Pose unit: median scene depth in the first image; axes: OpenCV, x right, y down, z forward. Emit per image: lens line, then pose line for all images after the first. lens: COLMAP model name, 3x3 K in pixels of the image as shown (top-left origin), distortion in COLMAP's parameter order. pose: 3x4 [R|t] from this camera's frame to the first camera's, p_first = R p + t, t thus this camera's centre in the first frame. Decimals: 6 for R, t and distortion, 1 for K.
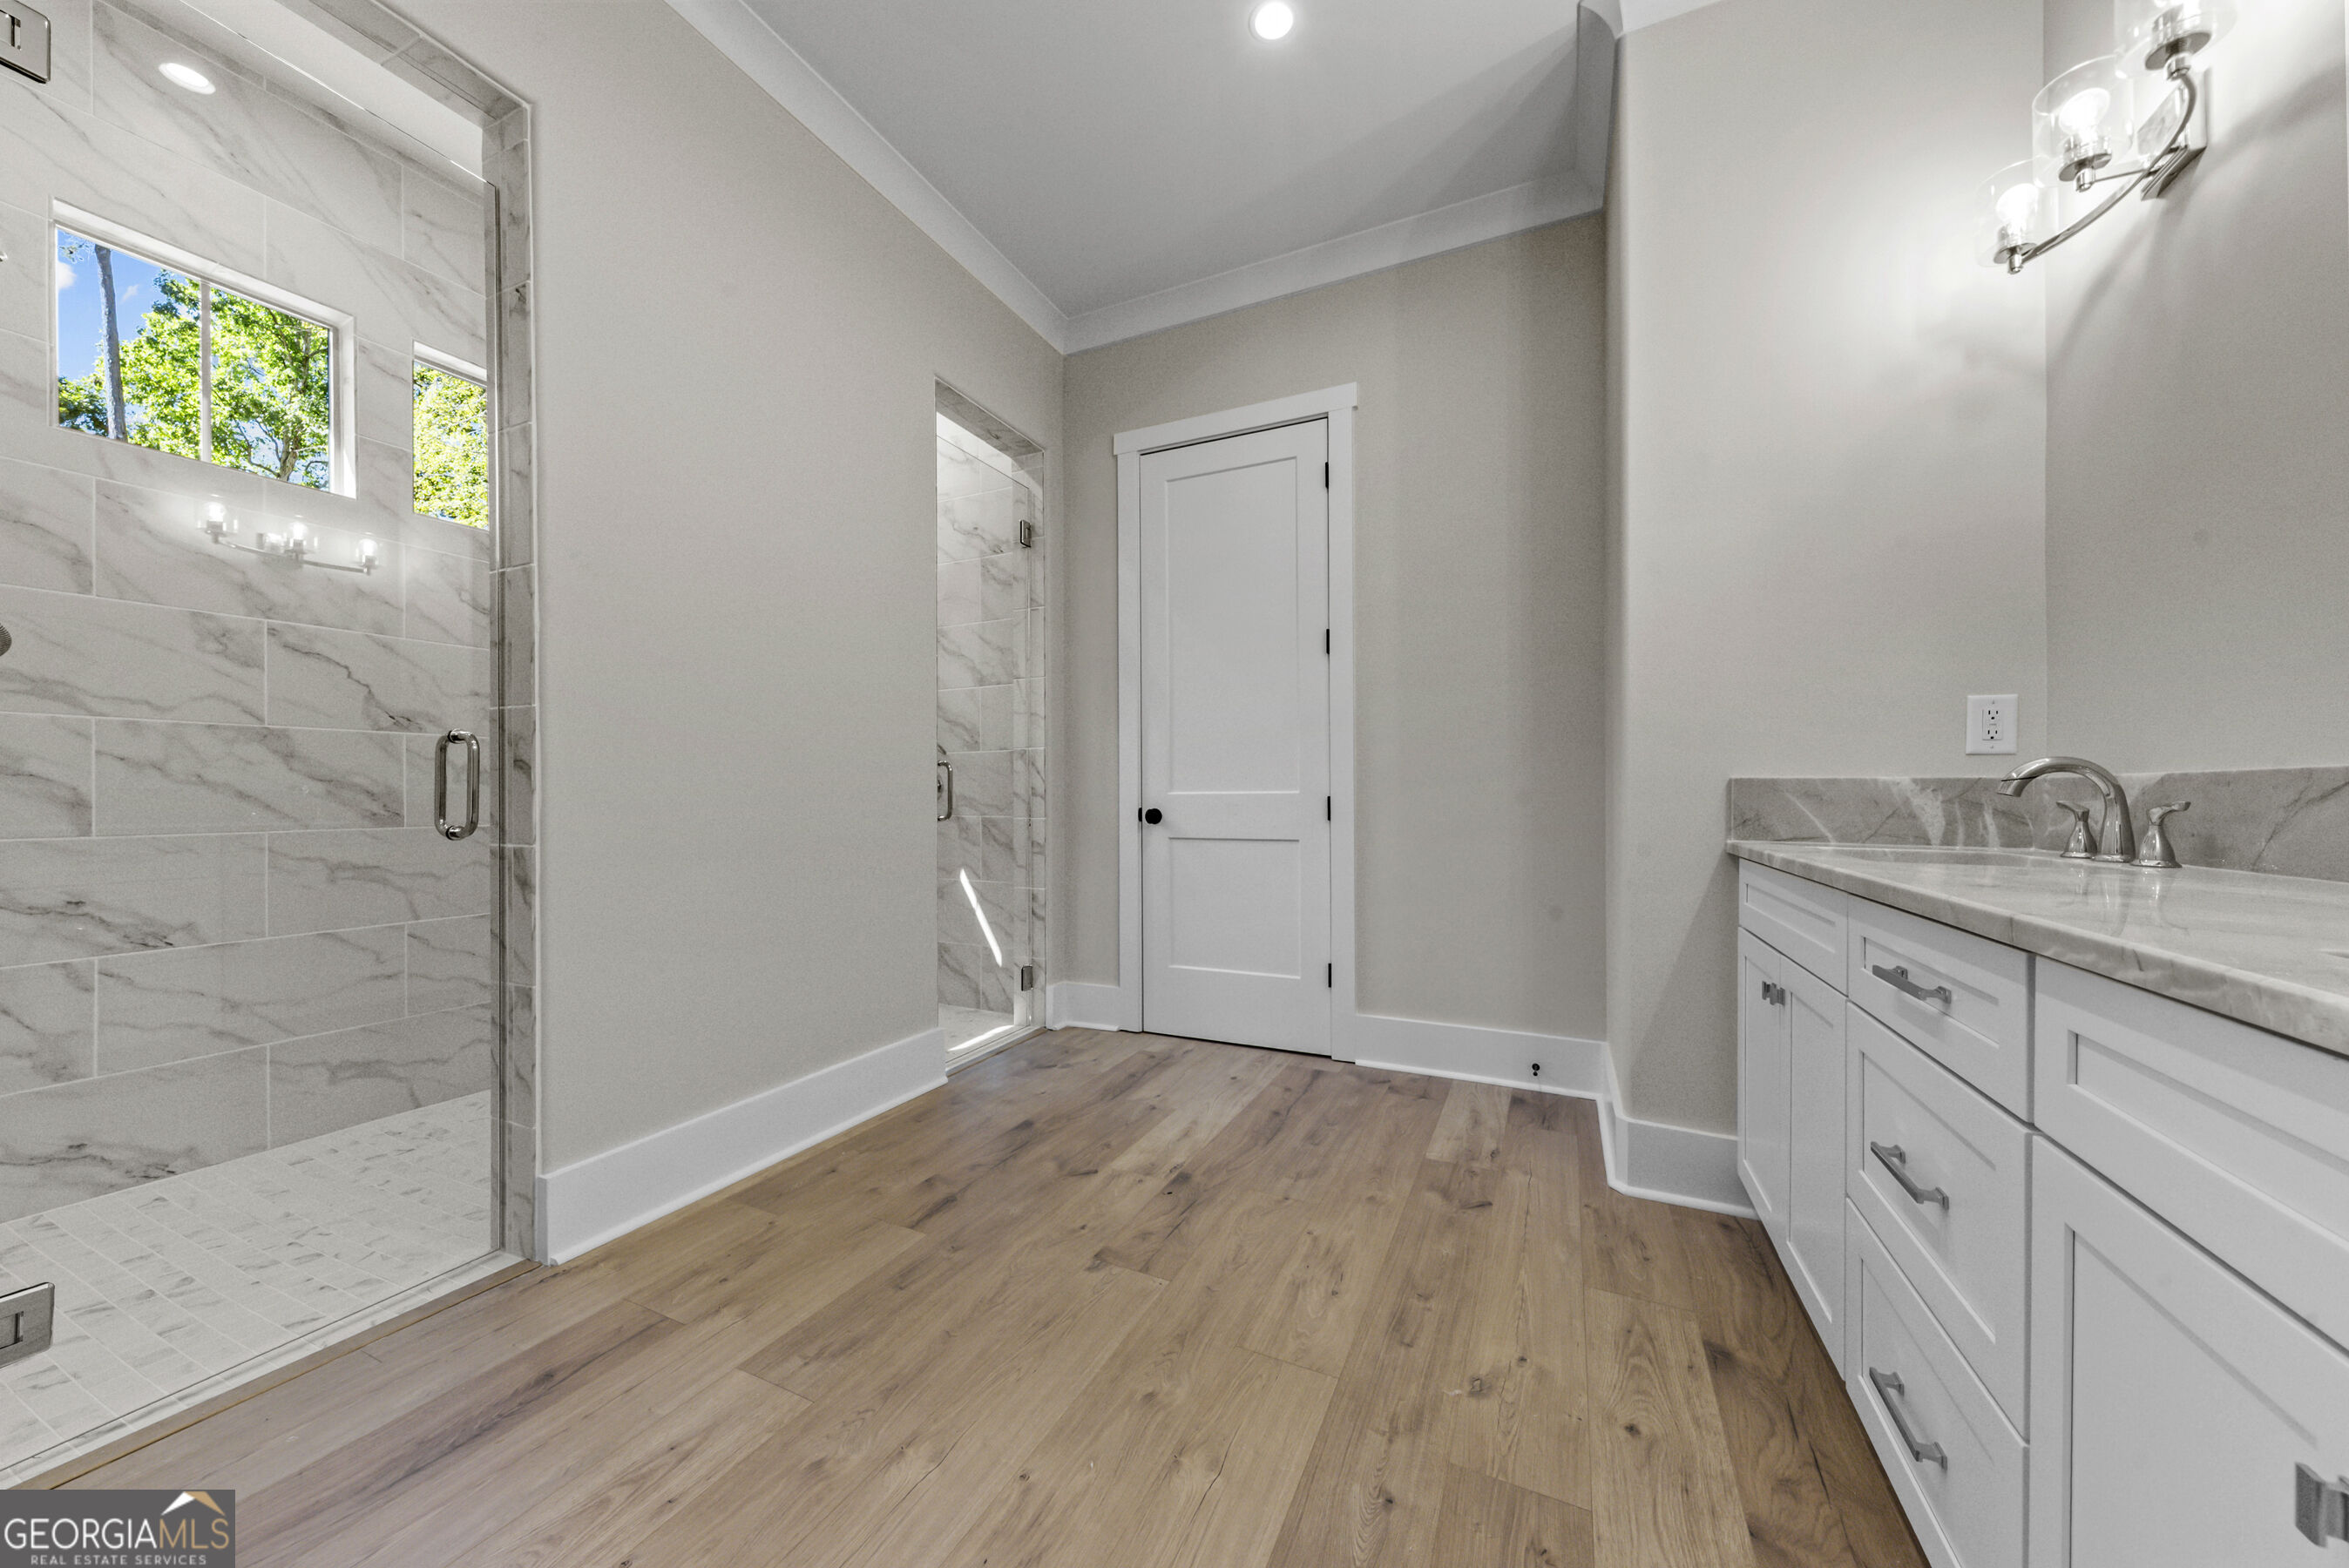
lens RADIAL K [[819.7, 0, 1159.6], [0, 819.7, 793.3], [0, 0, 1]] dist [0.012321, -0.003685]
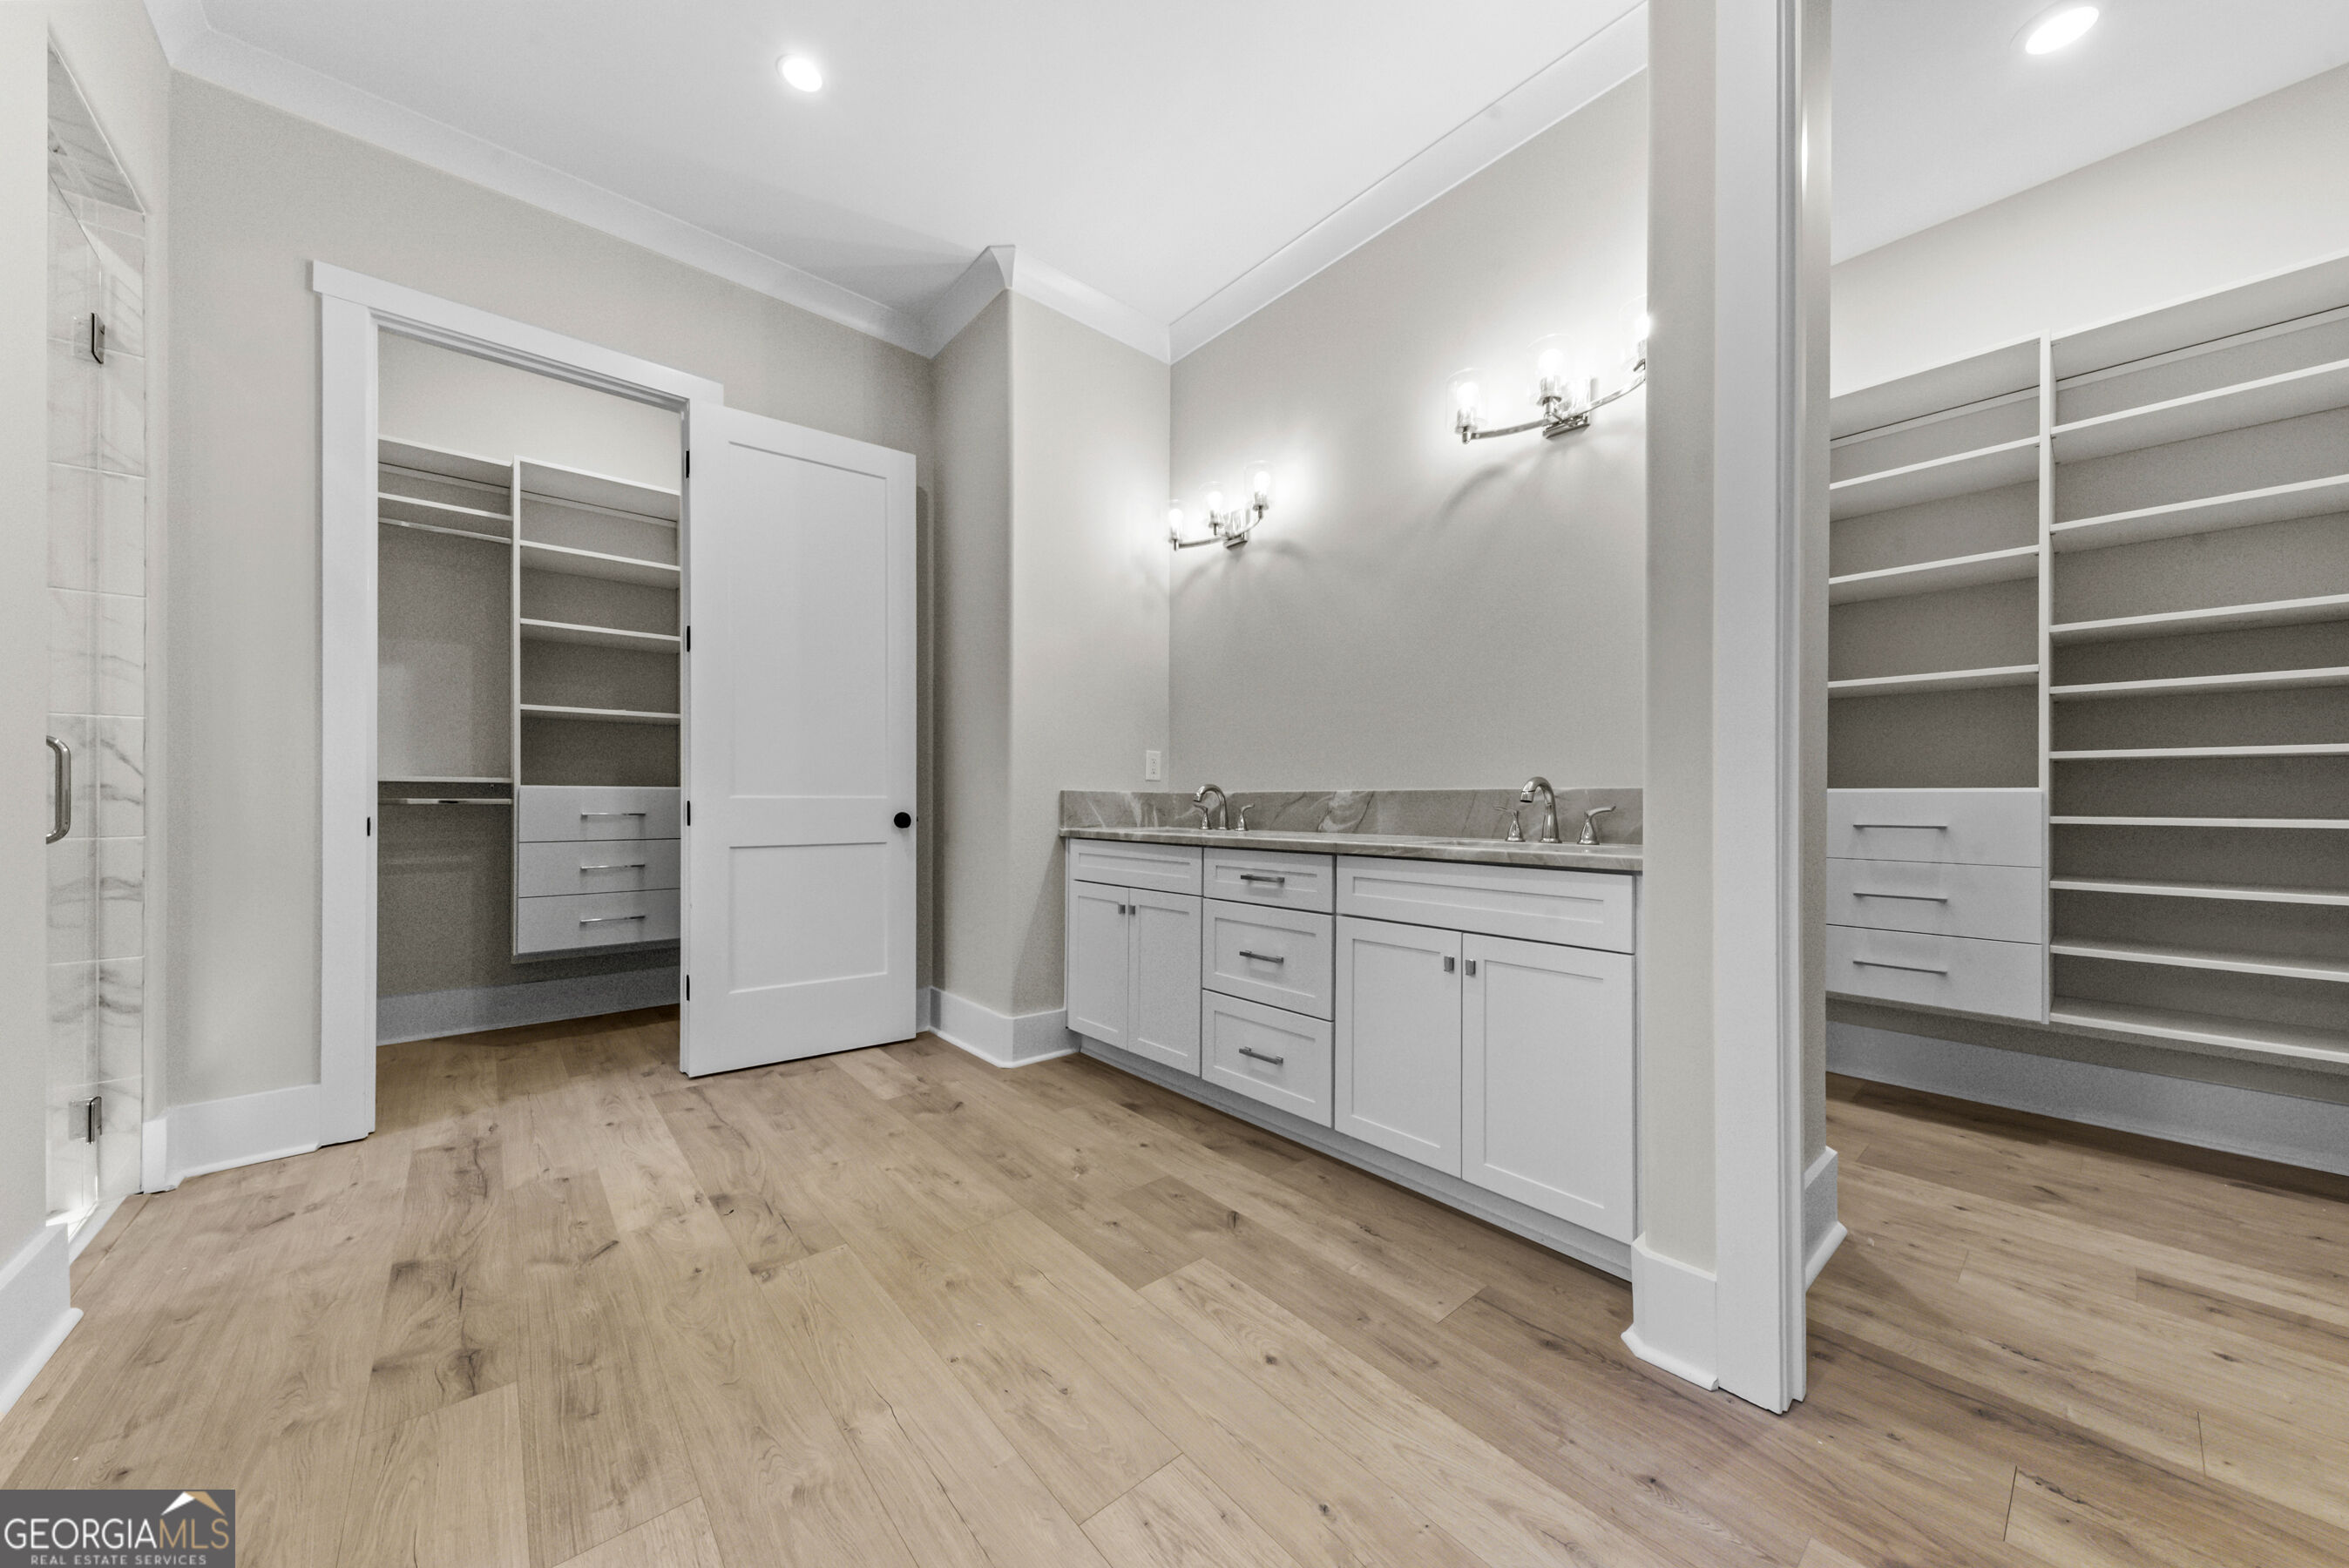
lens RADIAL K [[819.7, 0, 1208.4], [0, 819.7, 798.1], [0, 0, 1]] dist [0.012321, -0.003685]
pose [[0.372083, 0.004762, 0.928187, -0.690454], [-0.004717, 0.999984, -0.003239, 0.000847], [-0.928187, -0.003173, 0.372099, 0.120396]]
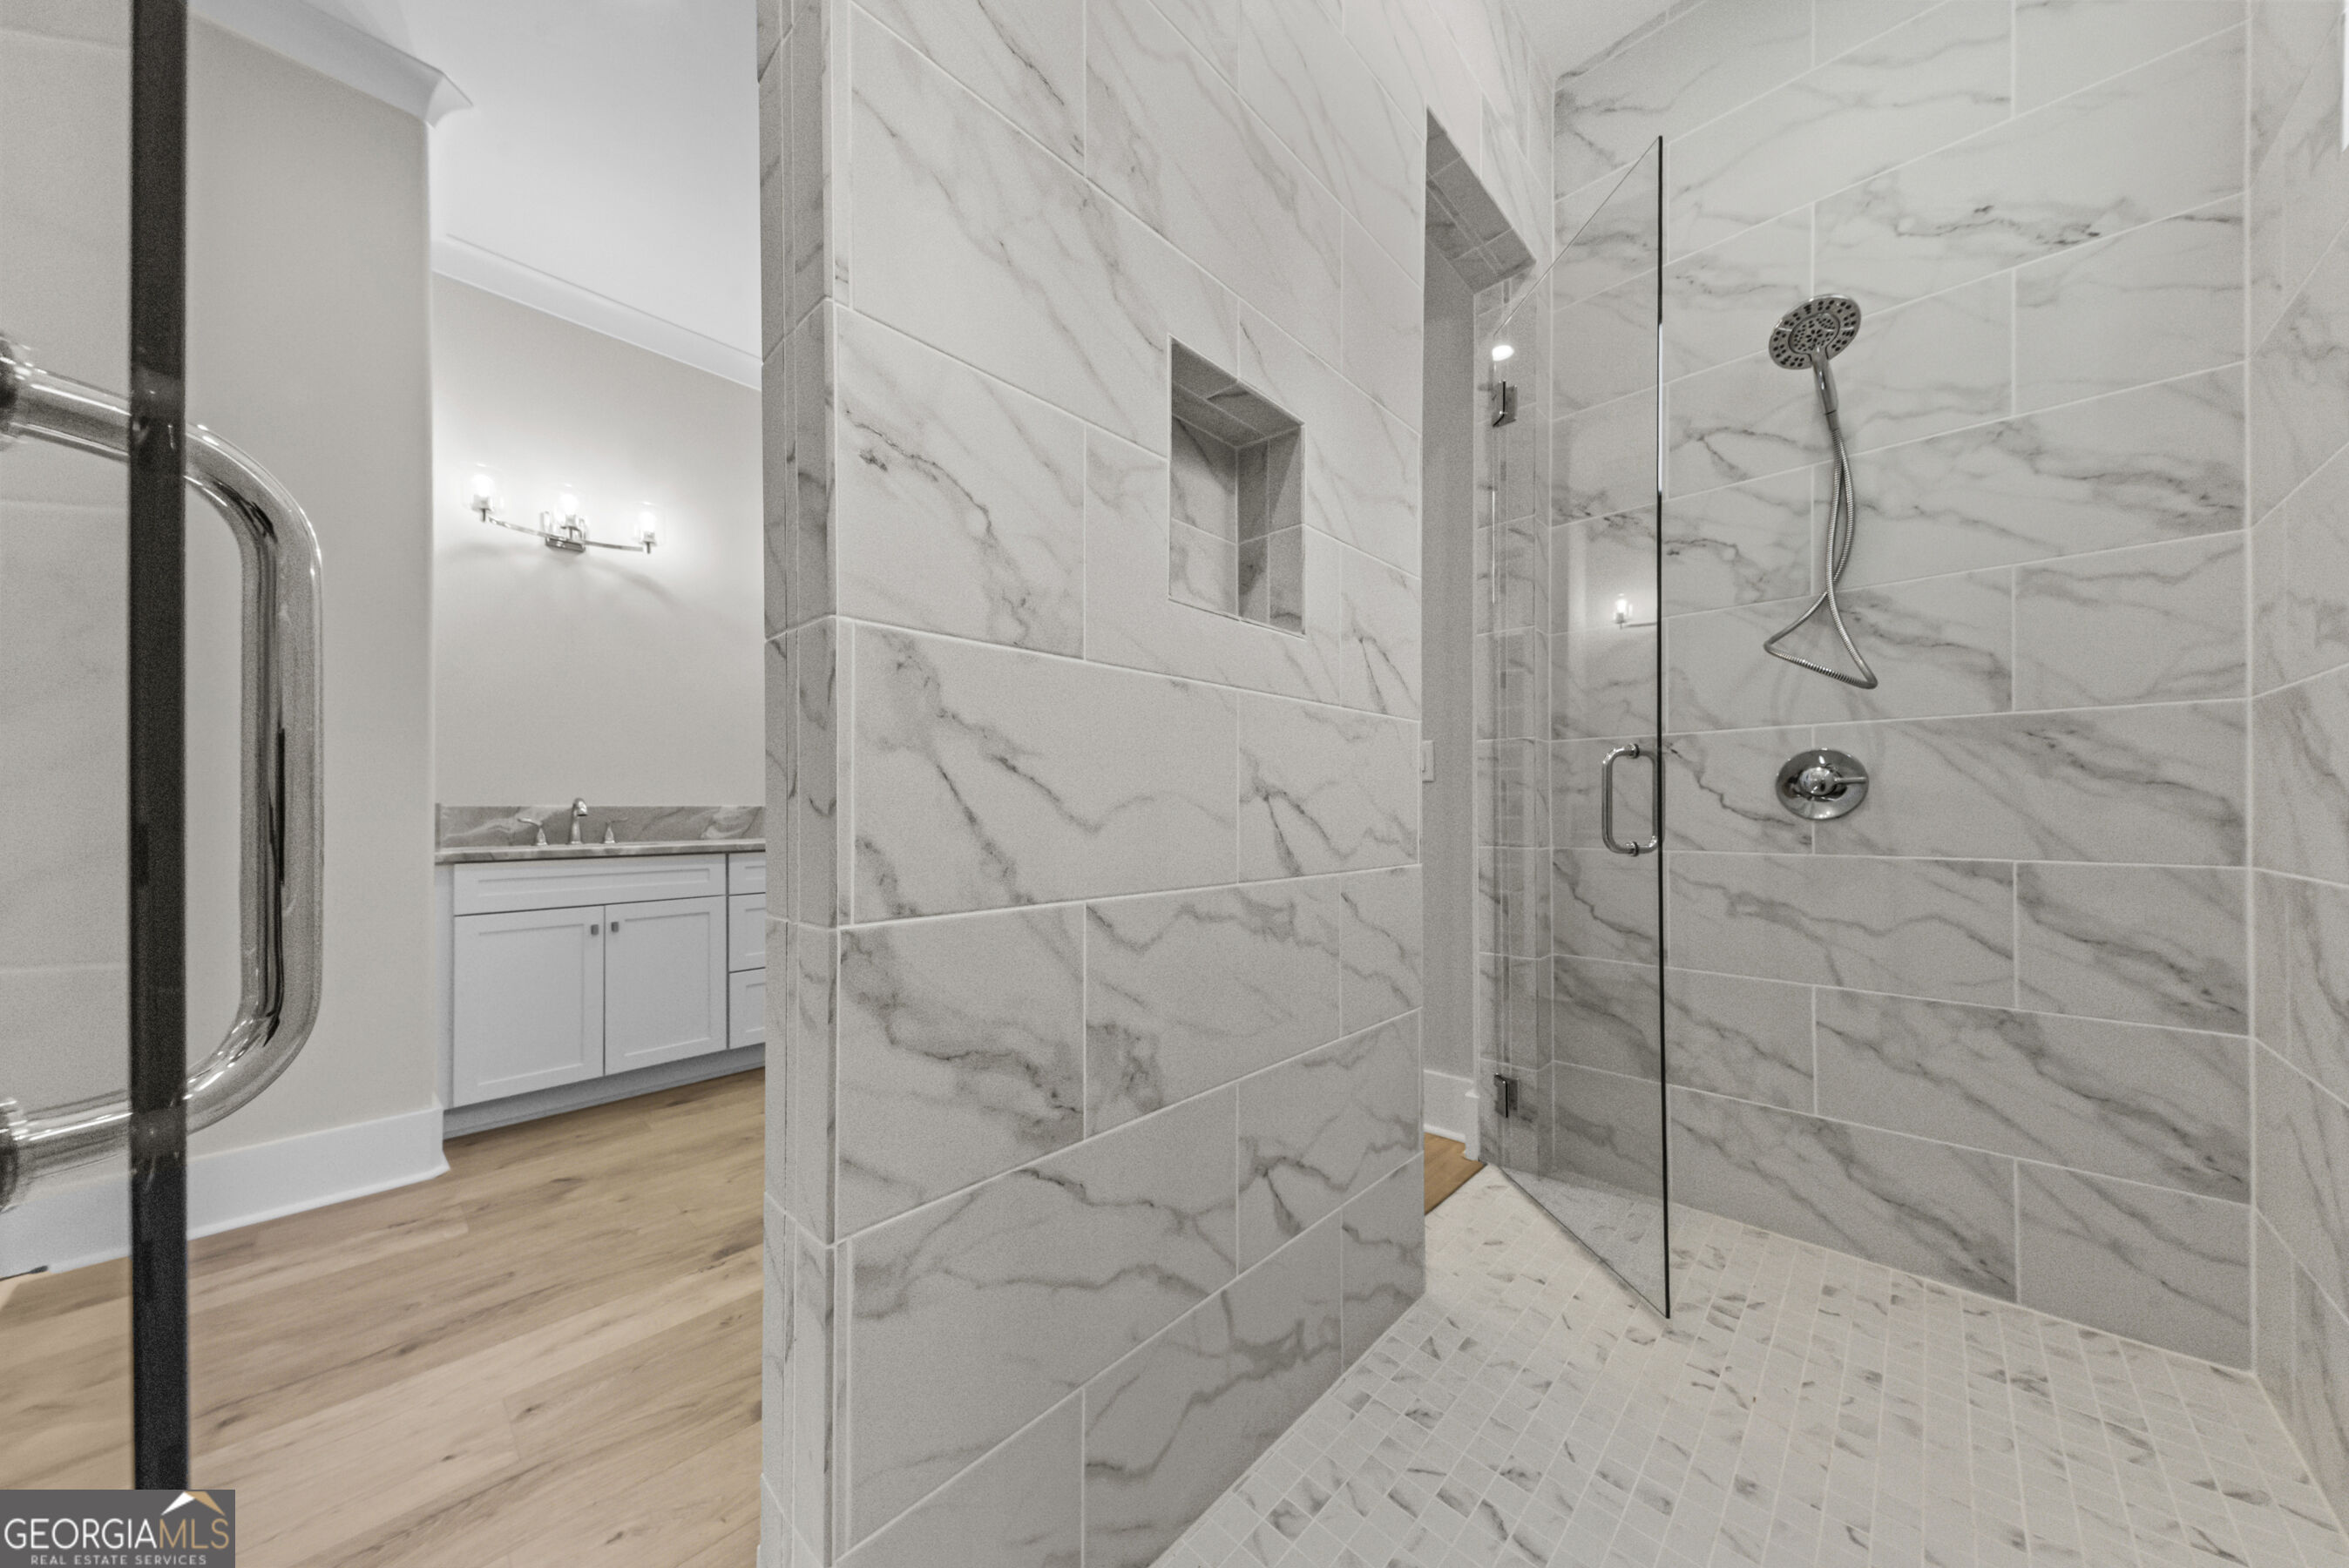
lens RADIAL K [[771.9, 0, 1182.5], [0, 771.9, 804.1], [0, 0, 1]] dist [0.001343, 0.000047]
pose [[-0.957364, 0.014929, 0.288497, -0.712810], [0.012947, 0.999878, -0.008779, 0.007660], [-0.288593, -0.004670, -0.957441, 1.735238]]
